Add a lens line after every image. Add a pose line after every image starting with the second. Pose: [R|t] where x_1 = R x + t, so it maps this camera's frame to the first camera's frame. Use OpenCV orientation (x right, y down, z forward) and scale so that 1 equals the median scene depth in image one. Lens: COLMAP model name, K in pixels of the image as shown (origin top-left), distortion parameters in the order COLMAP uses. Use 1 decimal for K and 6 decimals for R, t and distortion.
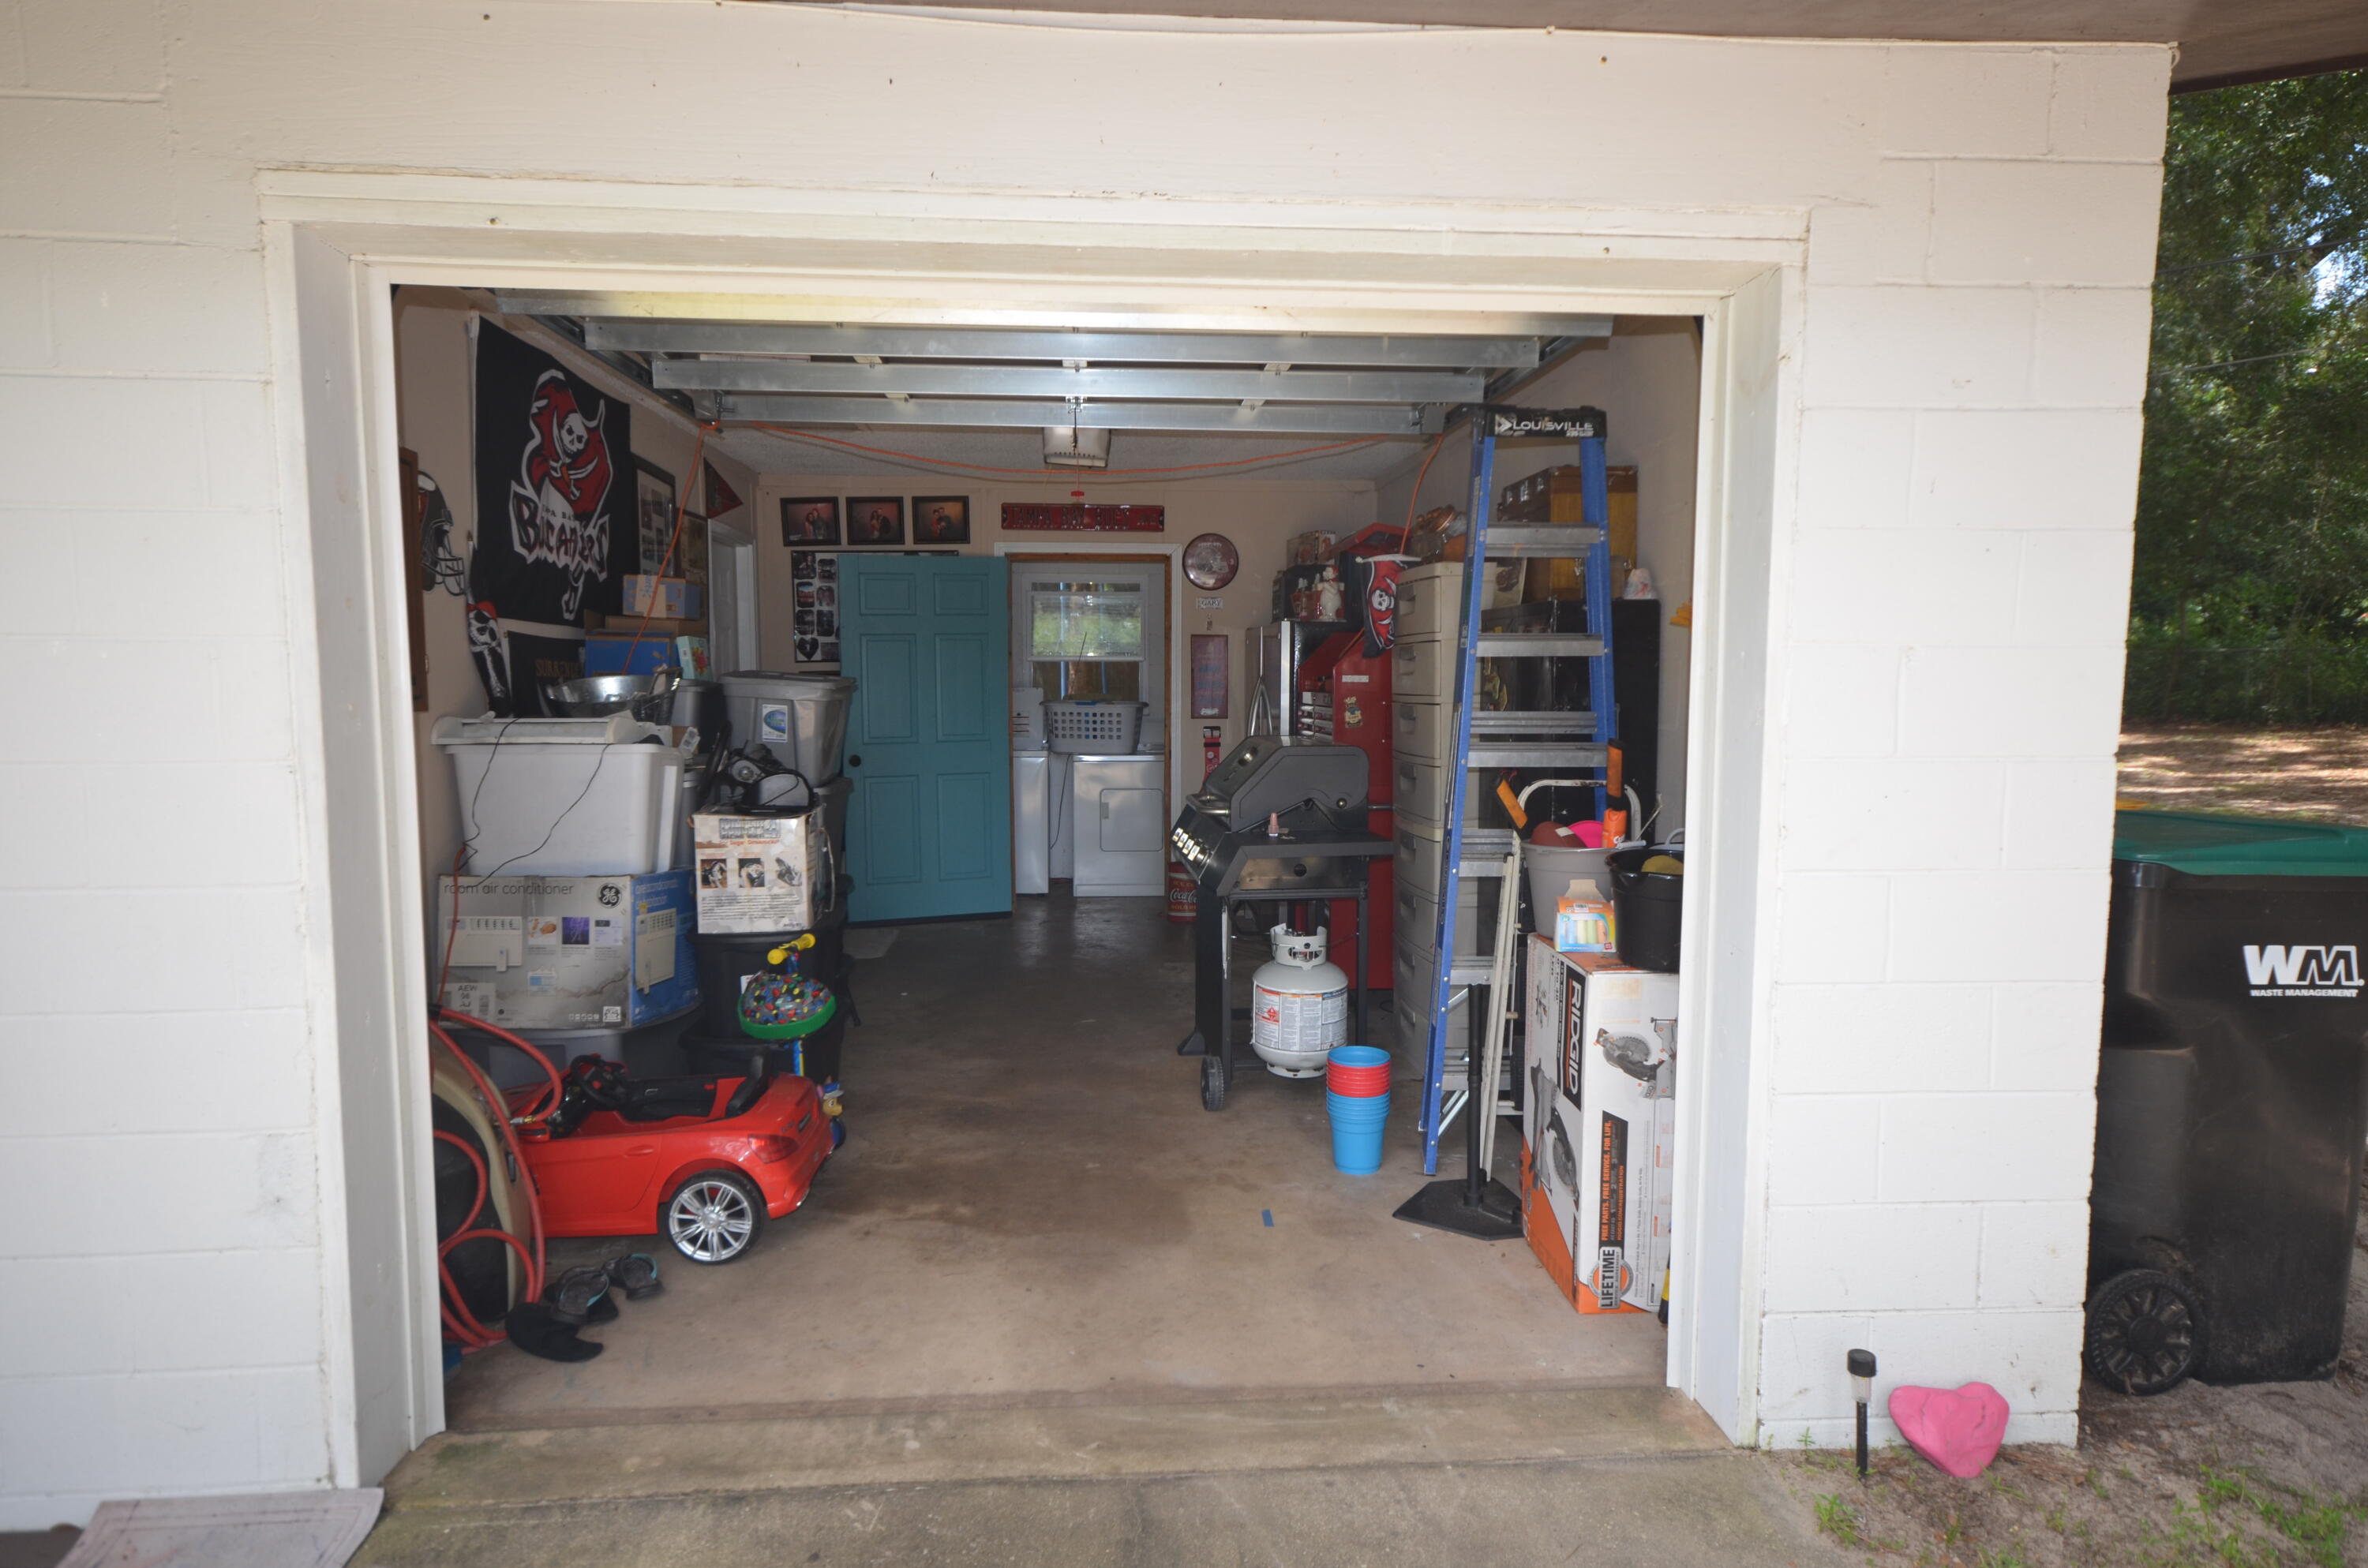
lens RADIAL K [[1431.3, 0, 1184.0], [0, 1431.3, 784.0], [0, 0, 1]] dist [0.002025, 0.000386]
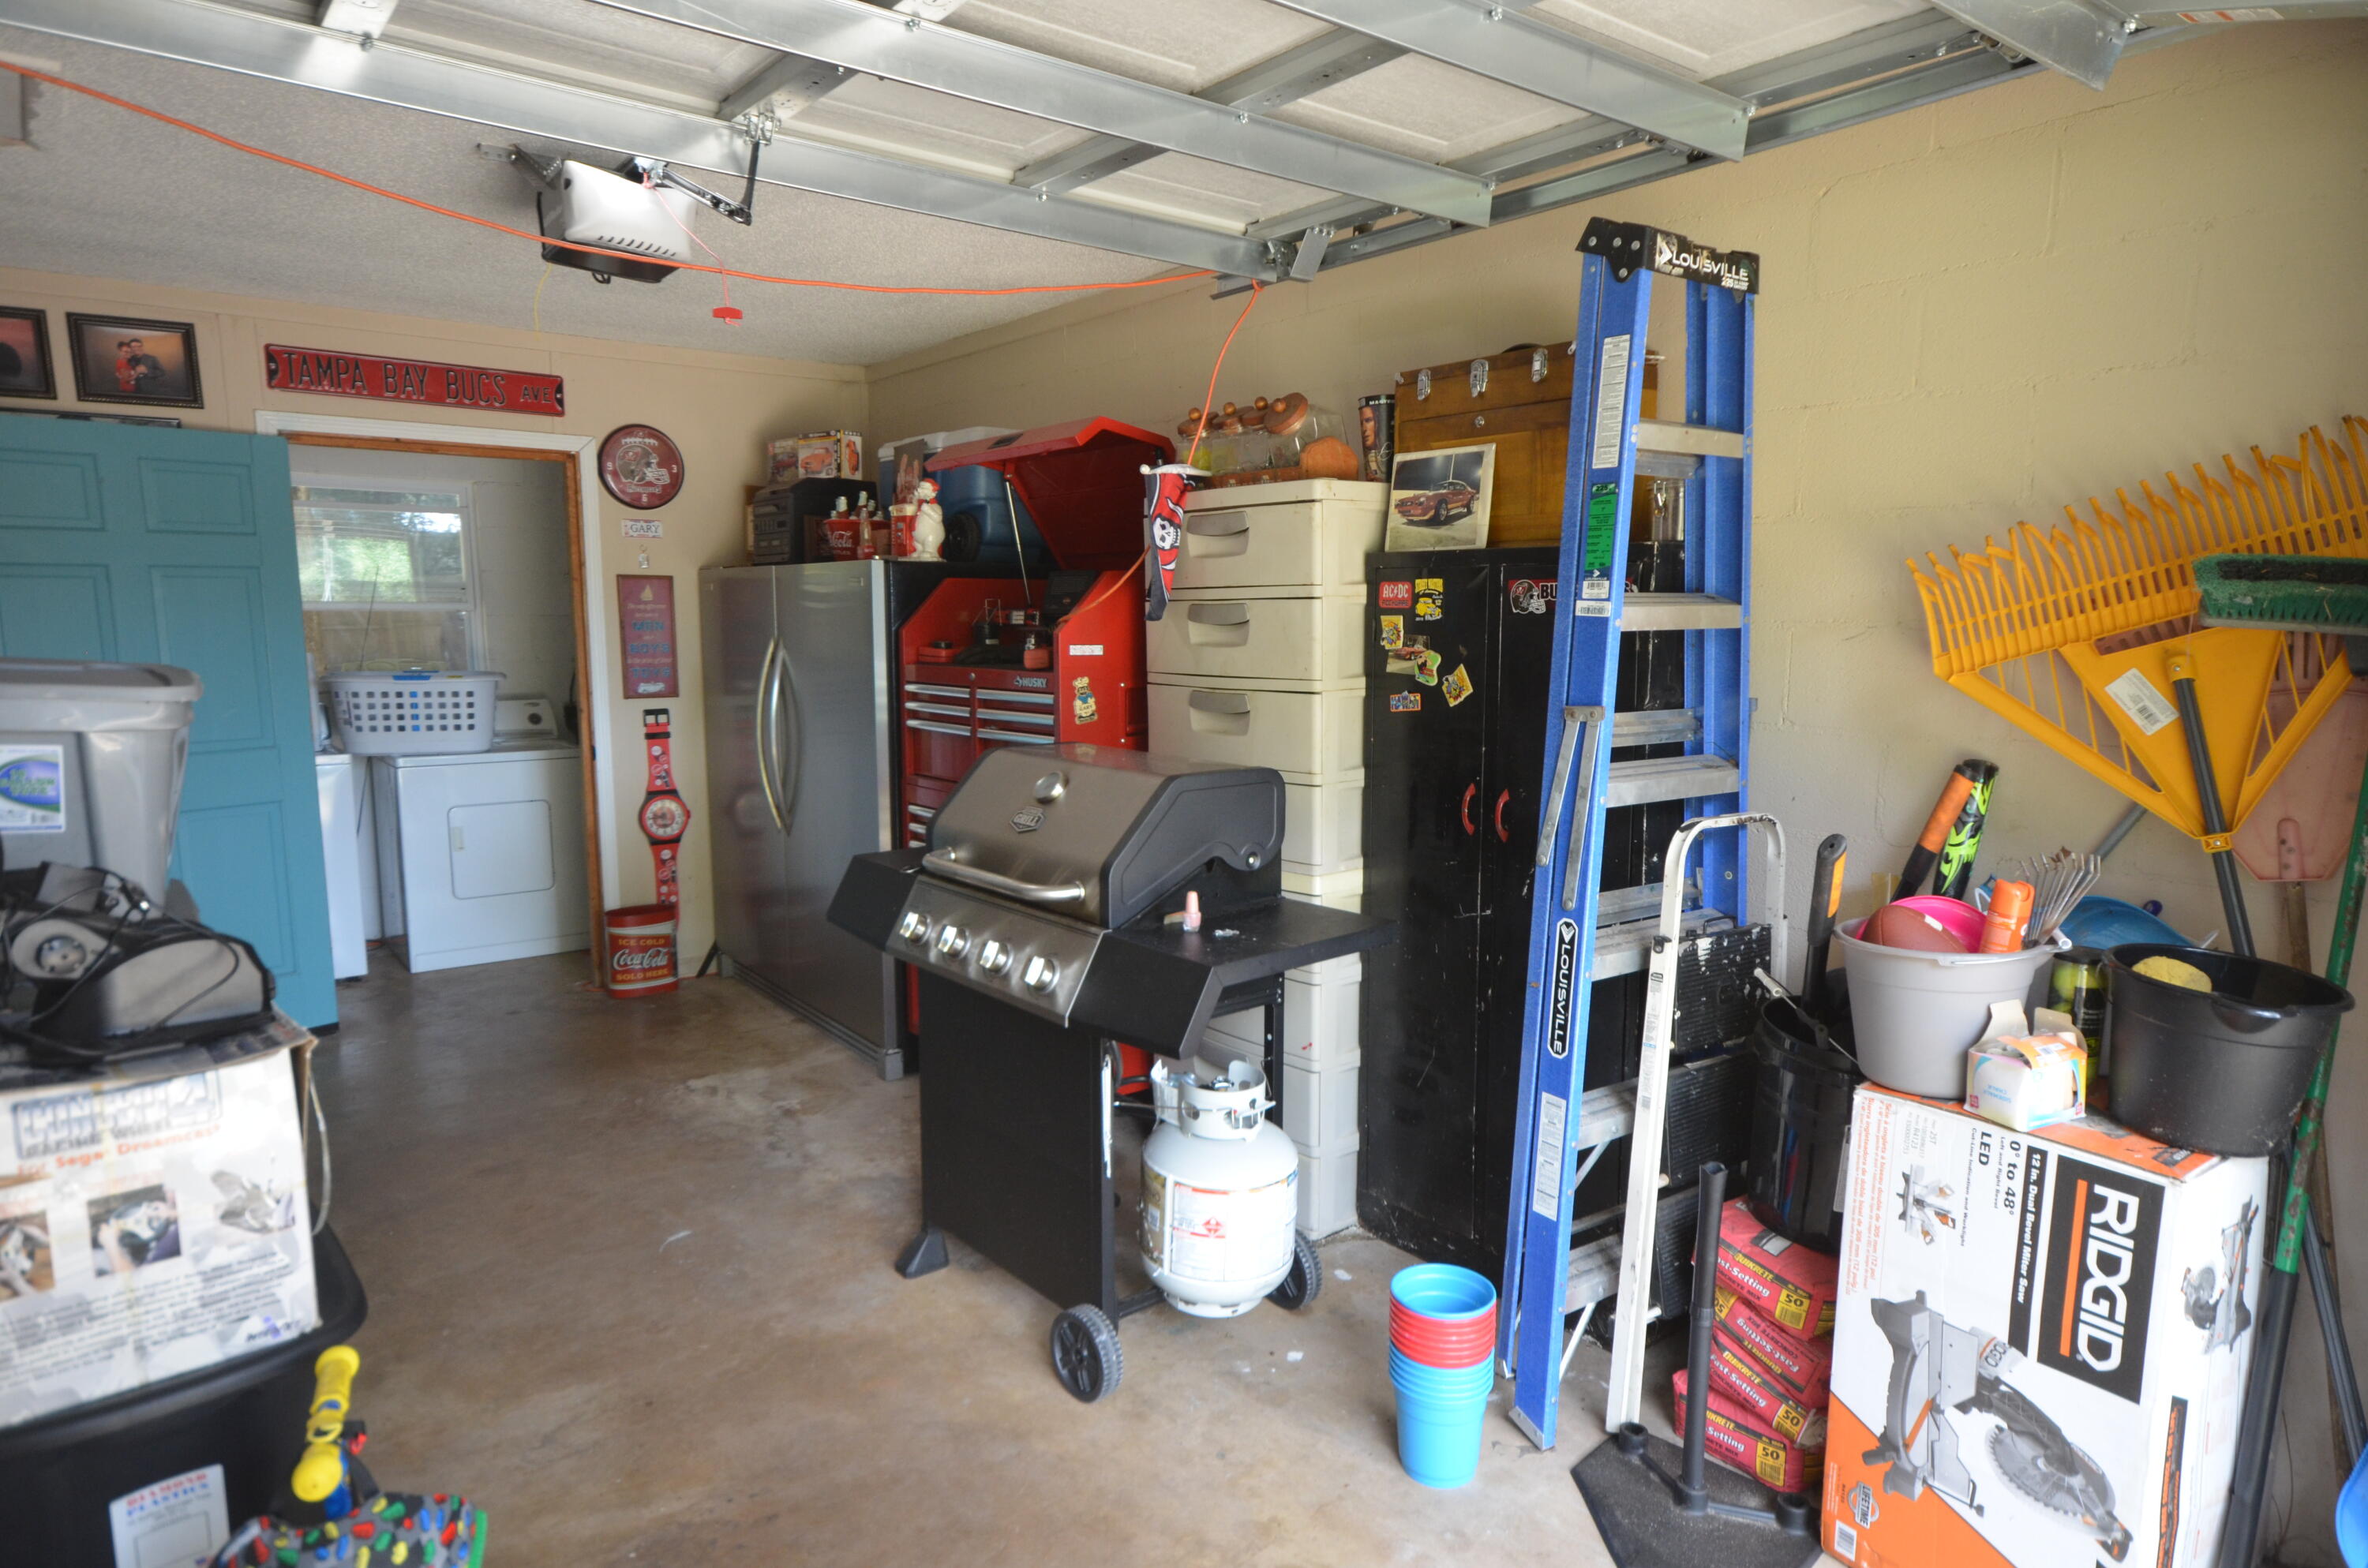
lens RADIAL K [[1402.6, 0, 1186.2], [0, 1402.6, 794.2], [0, 0, 1]] dist [0.003528, 0.021168]
pose [[0.828899, -0.073217, 0.554586, -0.246305], [0.043550, 0.996835, 0.066512, -0.056021], [-0.557700, -0.030980, 0.829464, 0.498186]]
